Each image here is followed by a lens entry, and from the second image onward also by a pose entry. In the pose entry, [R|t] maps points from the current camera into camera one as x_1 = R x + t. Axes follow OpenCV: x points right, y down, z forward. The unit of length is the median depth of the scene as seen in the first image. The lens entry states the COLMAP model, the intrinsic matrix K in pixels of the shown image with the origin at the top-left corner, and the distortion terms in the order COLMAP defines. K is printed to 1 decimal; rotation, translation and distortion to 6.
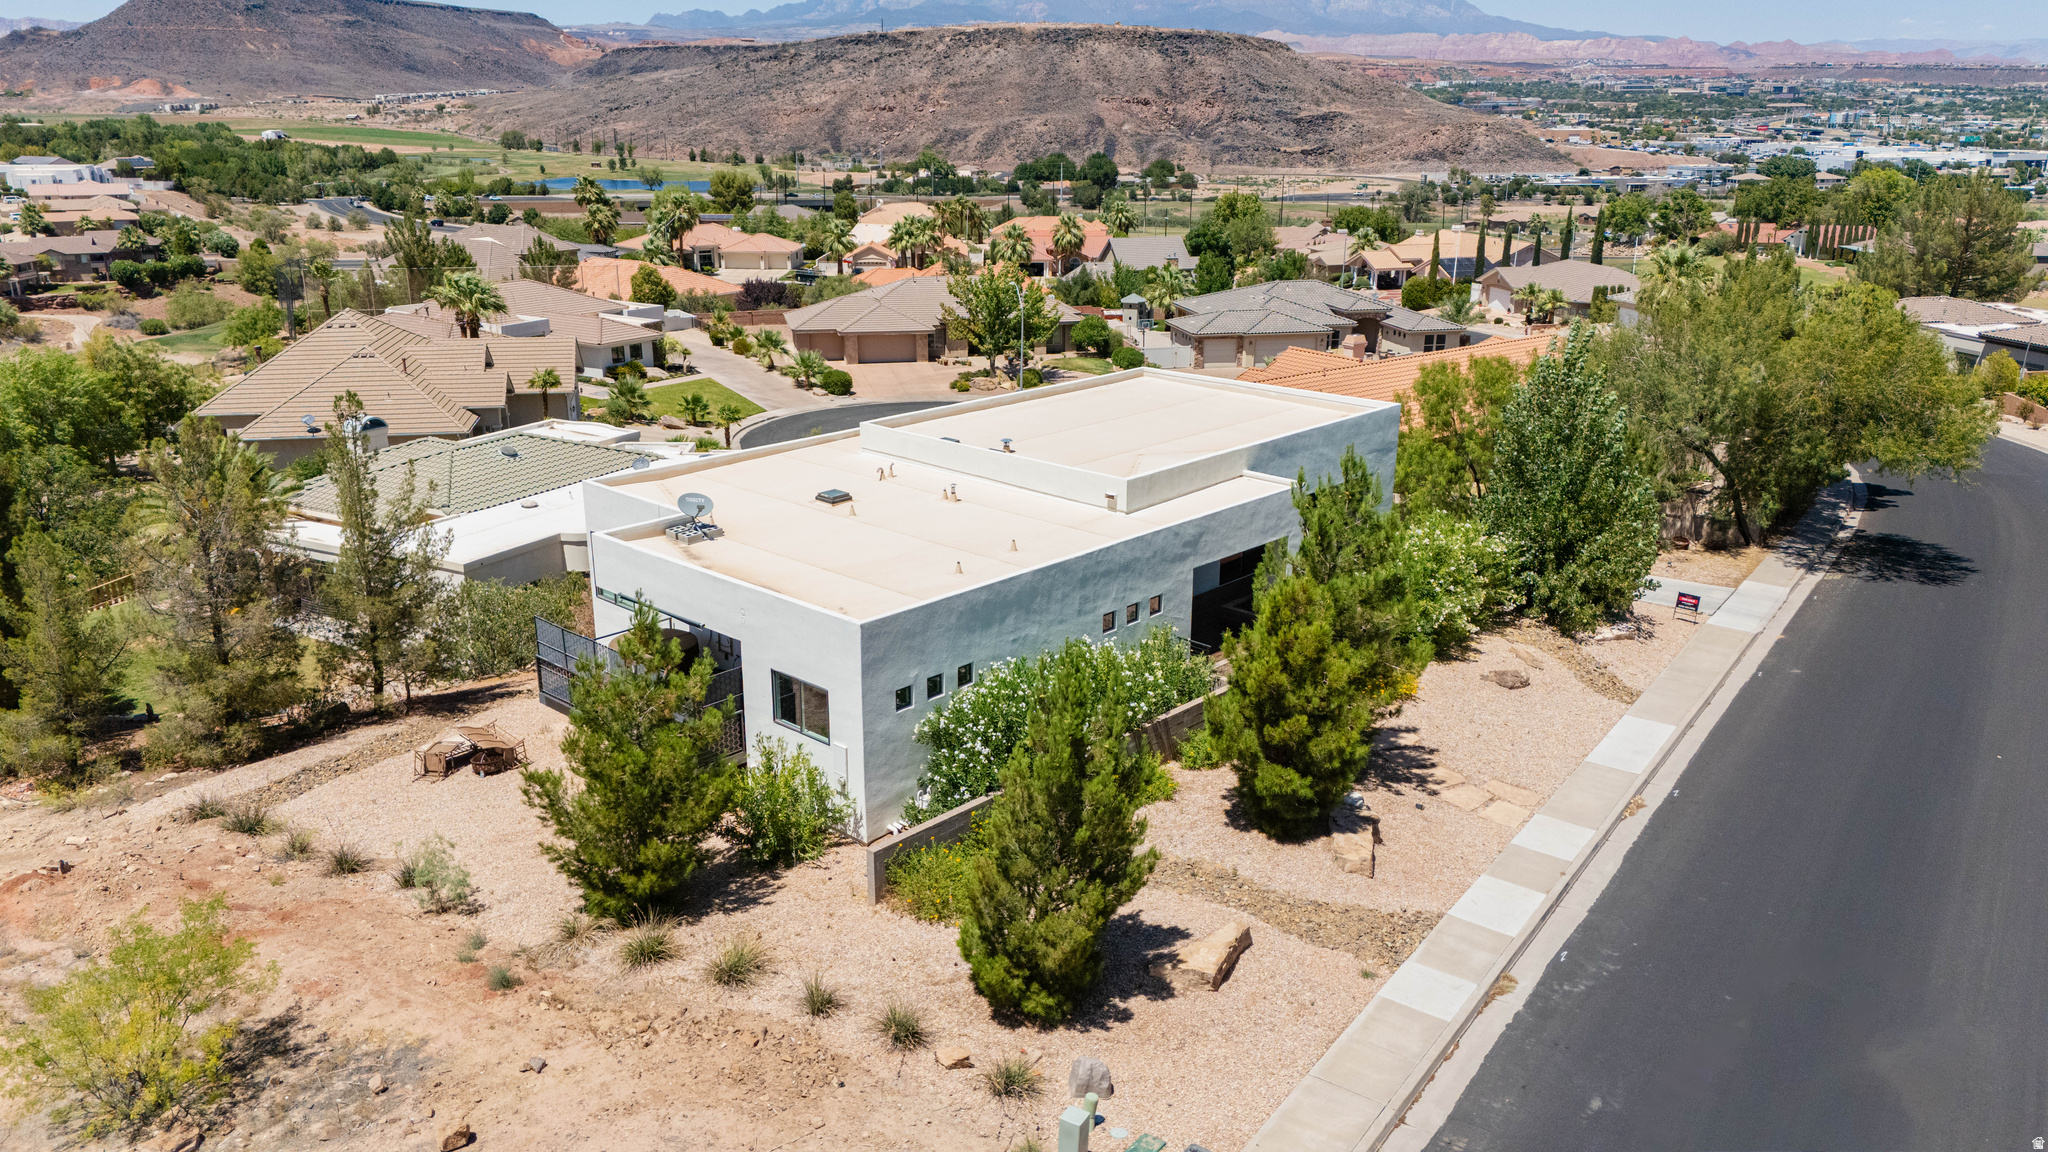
lens RADIAL K [[1507.3, 0, 1024.0], [0, 1507.3, 576.0], [0, 0, 1]] dist [0.071148, -0.063337]
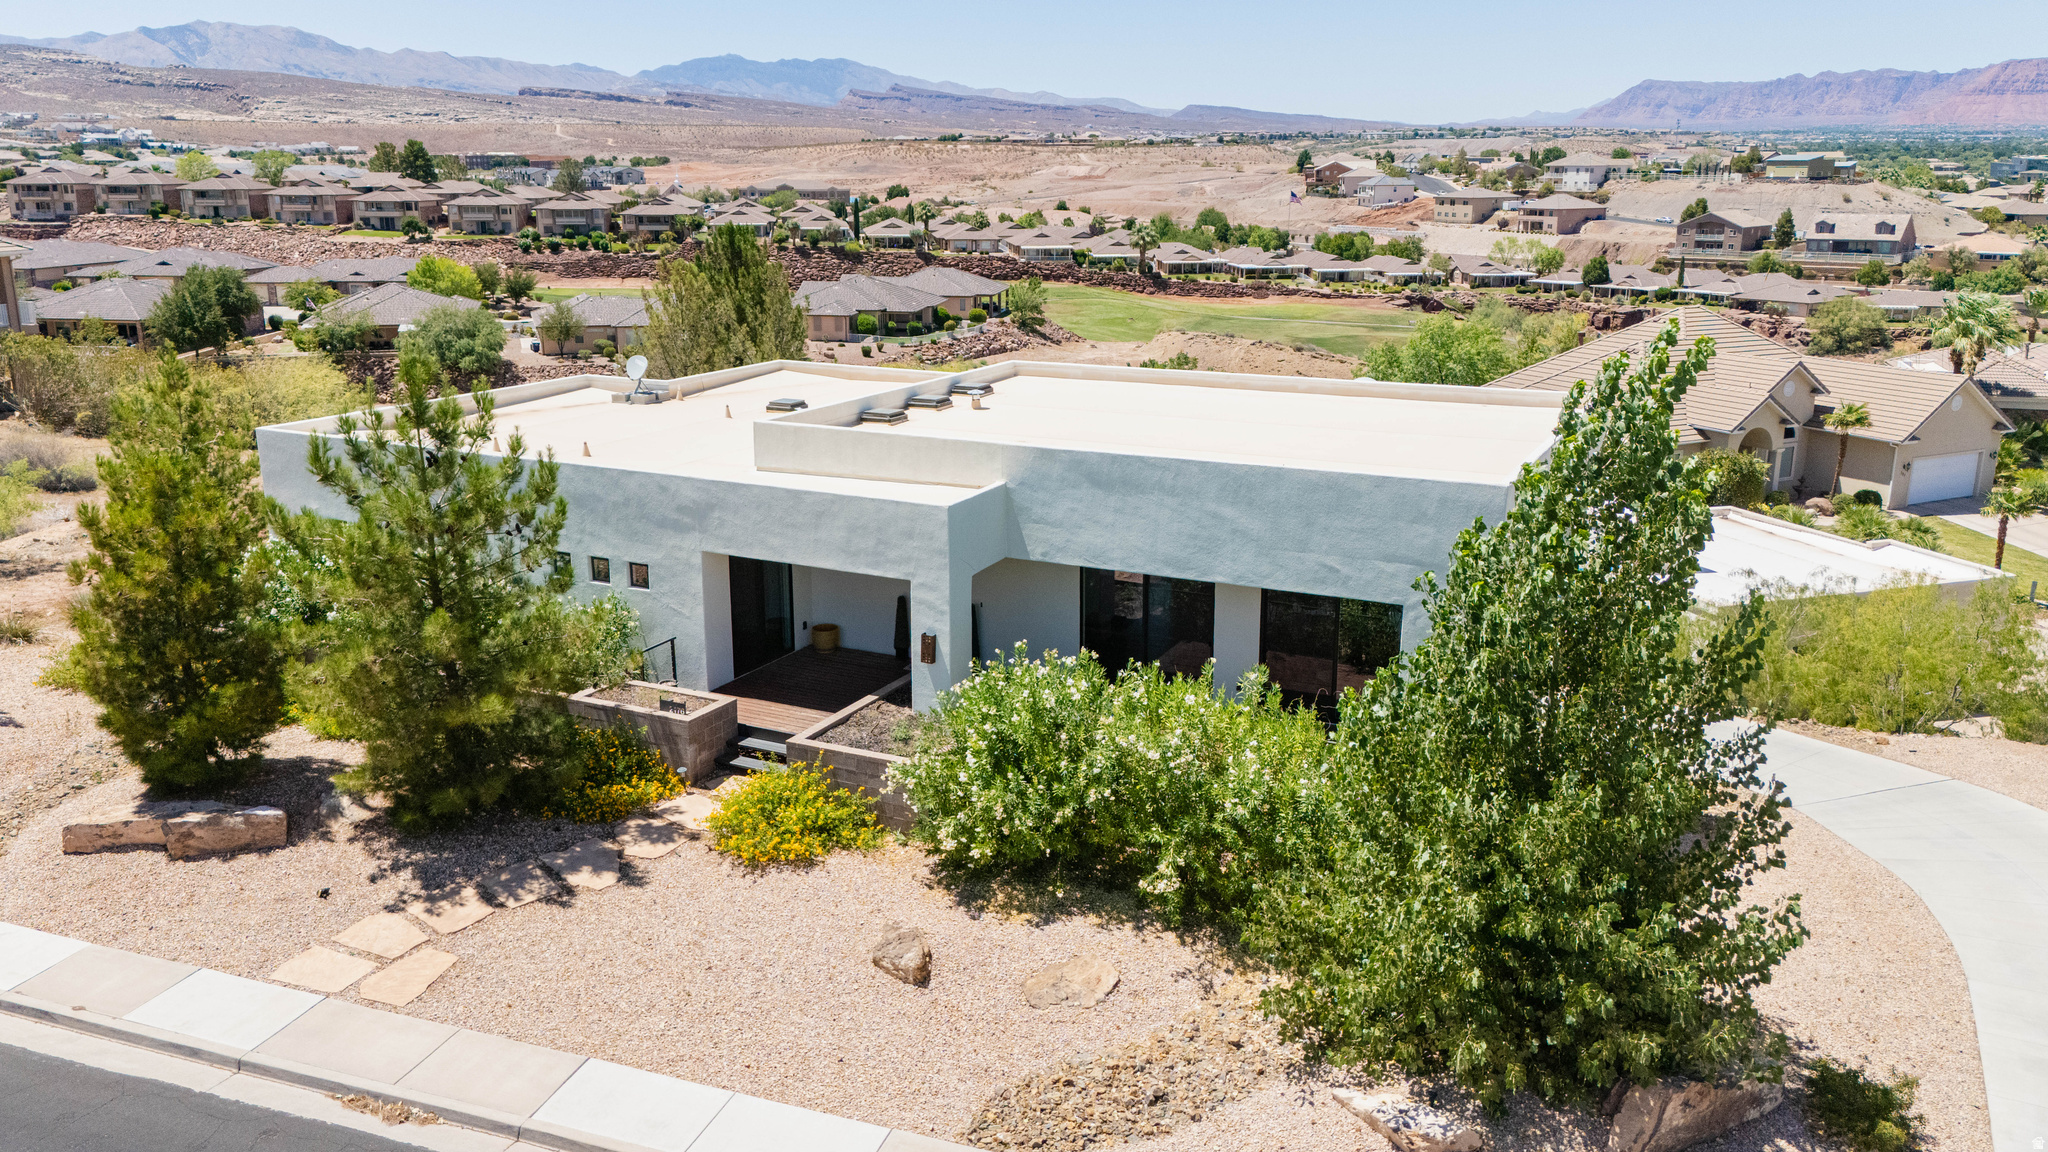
lens RADIAL K [[1639.8, 0, 1021.5], [0, 1639.8, 548.9], [0, 0, 1]] dist [0.058898, -0.037488]
pose [[0.280799, 0.225224, -0.932966, 0.079205], [-0.291346, 0.946209, 0.140733, -0.014282], [0.914478, 0.232298, 0.331313, 0.081121]]
